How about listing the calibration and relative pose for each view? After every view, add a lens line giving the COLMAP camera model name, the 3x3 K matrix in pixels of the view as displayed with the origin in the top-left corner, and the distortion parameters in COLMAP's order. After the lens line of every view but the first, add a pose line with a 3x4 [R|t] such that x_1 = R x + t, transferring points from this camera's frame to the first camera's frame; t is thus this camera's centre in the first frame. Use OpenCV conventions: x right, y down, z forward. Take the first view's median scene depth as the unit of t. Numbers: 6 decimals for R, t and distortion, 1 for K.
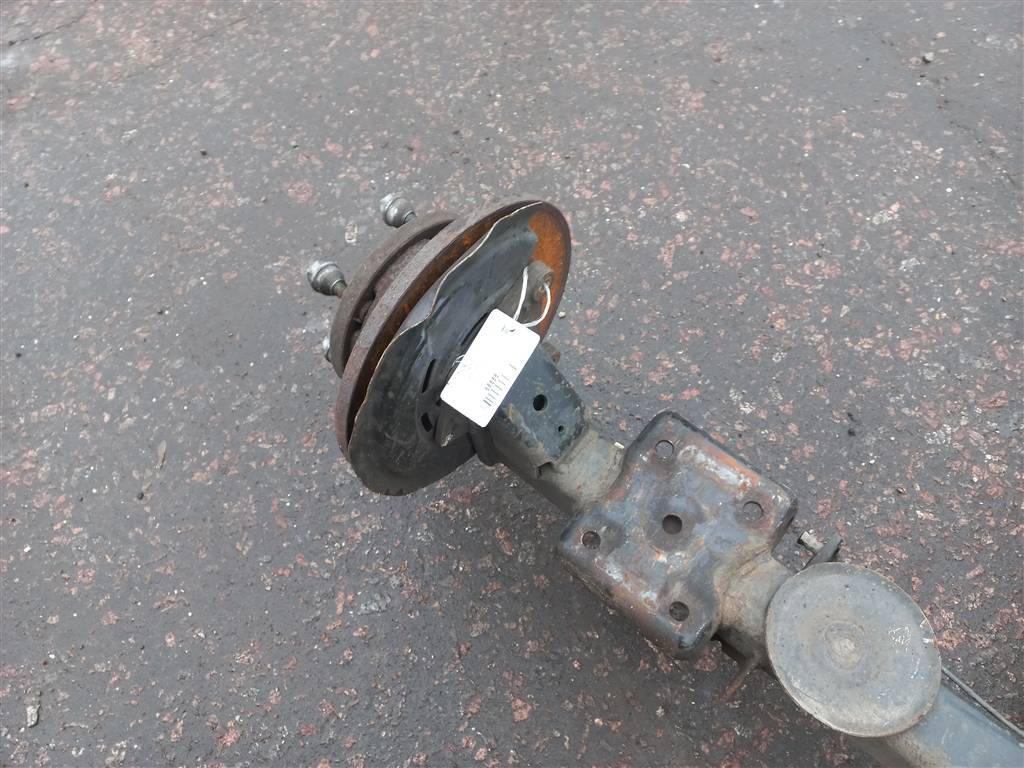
lens RADIAL K [[714.8, 0, 512.0], [0, 714.8, 384.0], [0, 0, 1]] dist [0.097976, -0.125437]
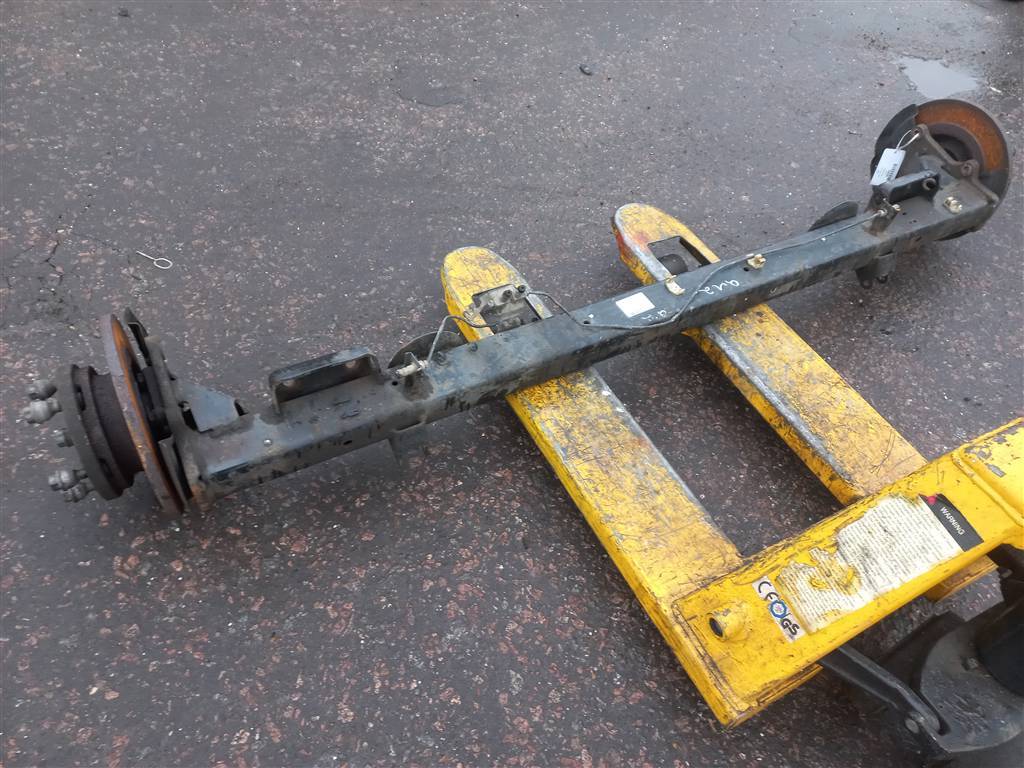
lens RADIAL K [[731.5, 0, 514.2], [0, 731.5, 372.8], [0, 0, 1]] dist [0.031185, 0.001632]
pose [[-0.375207, 0.738960, -0.559605, 1.600026], [-0.831633, -0.001722, 0.555324, -0.006620], [0.409398, 0.673747, 0.615189, -0.406372]]
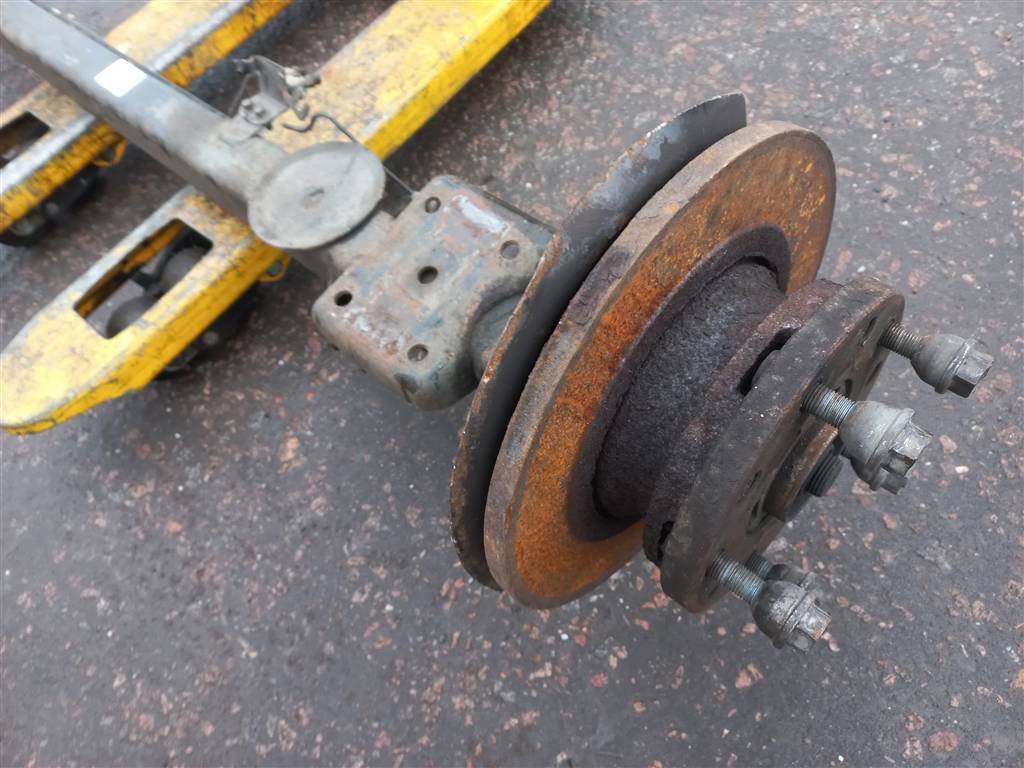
lens RADIAL K [[737.6, 0, 512.0], [0, 737.6, 384.0], [0, 0, 1]] dist [0.061016, -0.066463]
pose [[0.992660, -0.056502, -0.106925, 1.244253], [0.053480, 0.998090, -0.030929, 0.958396], [0.108469, 0.024984, 0.993786, -0.433792]]
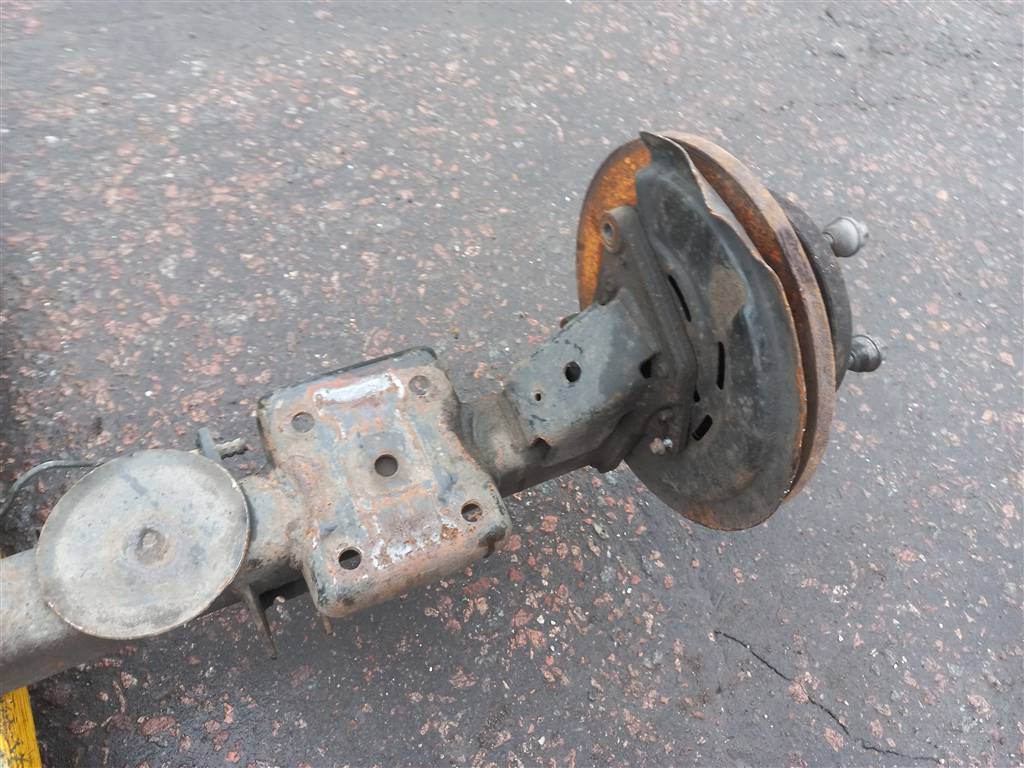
lens RADIAL K [[731.5, 0, 514.2], [0, 731.5, 372.8], [0, 0, 1]] dist [0.031185, 0.001632]
pose [[0.371361, -0.707842, 0.600875, 0.850108], [0.705655, 0.635762, 0.312822, 0.684687], [-0.603442, 0.307840, 0.735590, -0.329968]]
